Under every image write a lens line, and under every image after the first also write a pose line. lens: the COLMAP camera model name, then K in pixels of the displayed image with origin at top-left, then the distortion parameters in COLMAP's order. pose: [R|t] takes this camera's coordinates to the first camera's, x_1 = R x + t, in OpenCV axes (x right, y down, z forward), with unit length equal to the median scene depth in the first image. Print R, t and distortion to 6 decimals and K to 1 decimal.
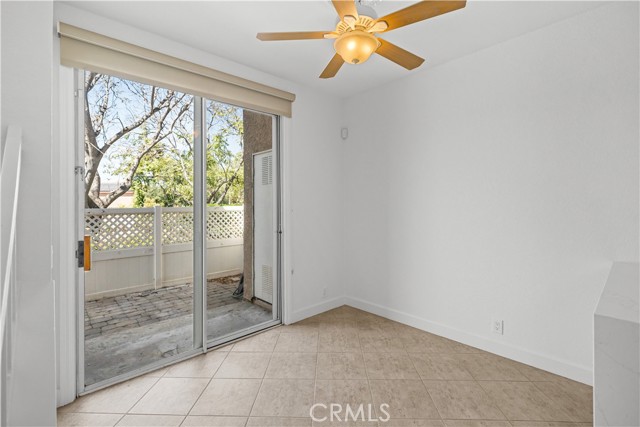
lens RADIAL K [[293.7, 0, 321.3], [0, 293.7, 201.6], [0, 0, 1]] dist [0.000675, 0.000024]
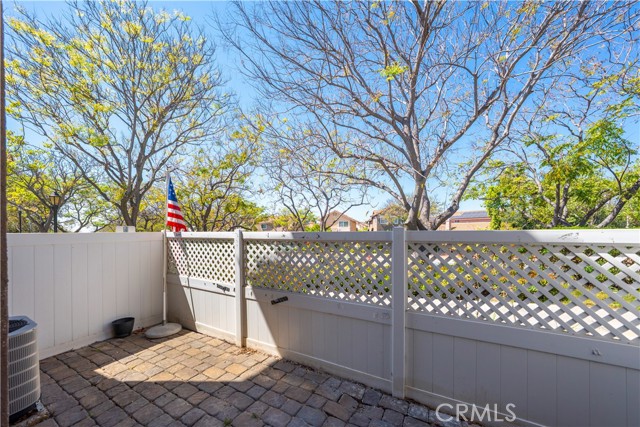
lens RADIAL K [[227.7, 0, 316.0], [0, 227.7, 231.3], [0, 0, 1]] dist [-0.015603, 0.000215]
pose [[0.311532, 0.007688, -0.950205, -0.130735], [0.010335, 0.999881, 0.011478, 0.007760], [0.950179, -0.013396, 0.311415, 0.408474]]
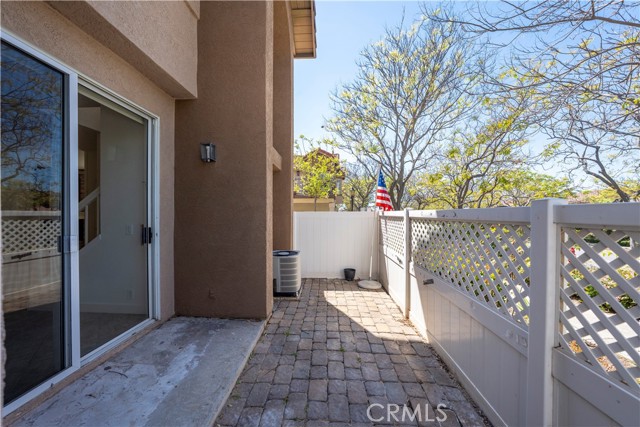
lens RADIAL K [[223.0, 0, 320.0], [0, 223.0, 213.5], [0, 0, 1]] dist [-0.024118, 0.000038]
pose [[-0.713520, 0.006993, -0.700600, -0.138078], [0.009467, 0.999955, 0.000339, 0.013876], [0.700571, -0.006391, -0.713554, 0.544148]]
